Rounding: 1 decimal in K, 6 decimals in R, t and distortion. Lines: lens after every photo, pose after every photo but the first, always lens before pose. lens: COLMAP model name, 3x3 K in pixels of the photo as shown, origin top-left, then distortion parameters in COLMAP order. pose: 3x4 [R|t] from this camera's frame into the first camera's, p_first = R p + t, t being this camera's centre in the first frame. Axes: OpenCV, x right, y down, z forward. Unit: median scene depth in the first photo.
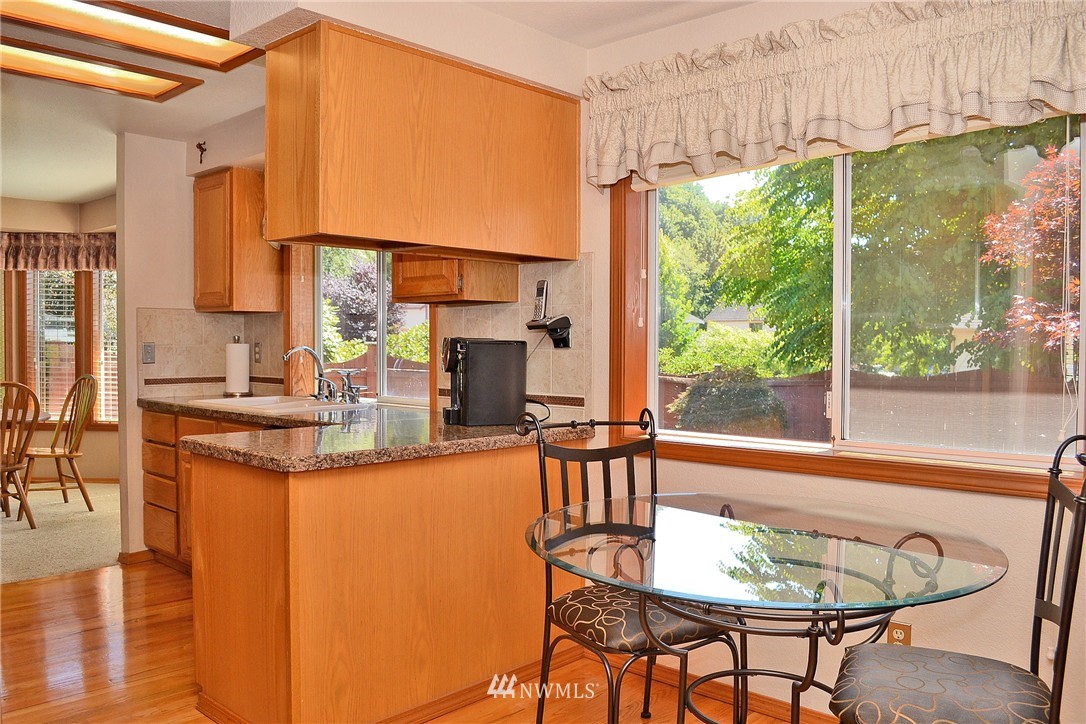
lens RADIAL K [[866.3, 0, 543.8], [0, 866.3, 369.5], [0, 0, 1]] dist [-0.086773, 0.015249]
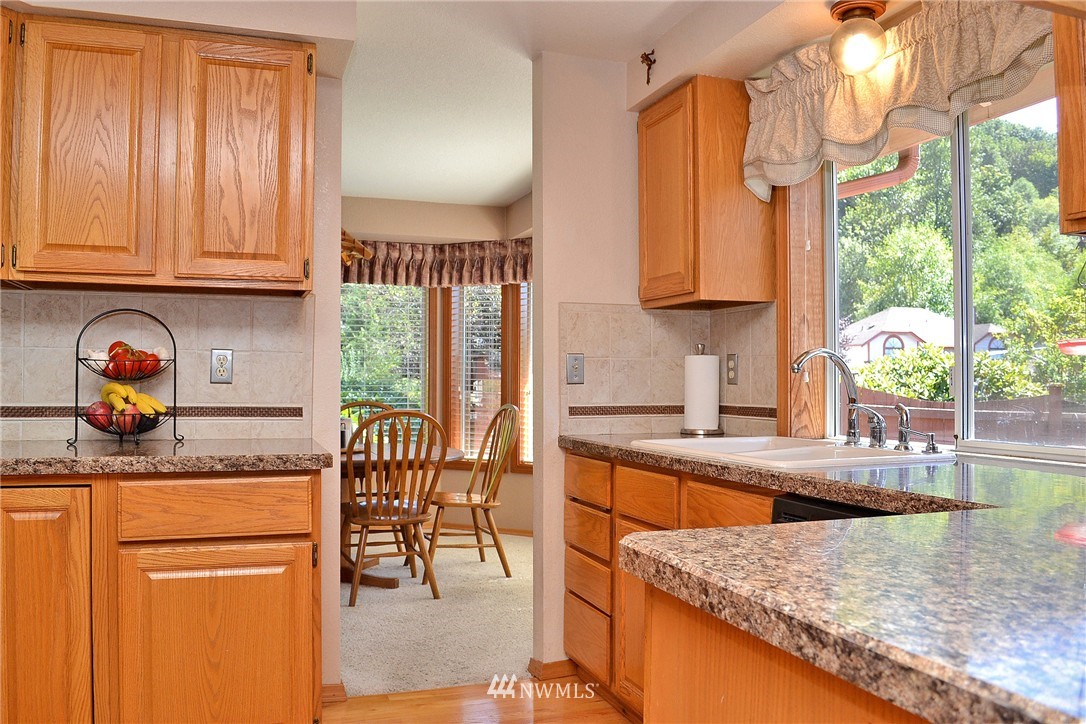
lens RADIAL K [[866.3, 0, 546.0], [0, 866.3, 366.7], [0, 0, 1]] dist [-0.086773, 0.015249]
pose [[0.884588, -0.012491, -0.466205, -0.150581], [-0.011470, 0.998756, -0.048523, 0.011875], [0.466231, 0.048270, 0.883345, 0.349735]]
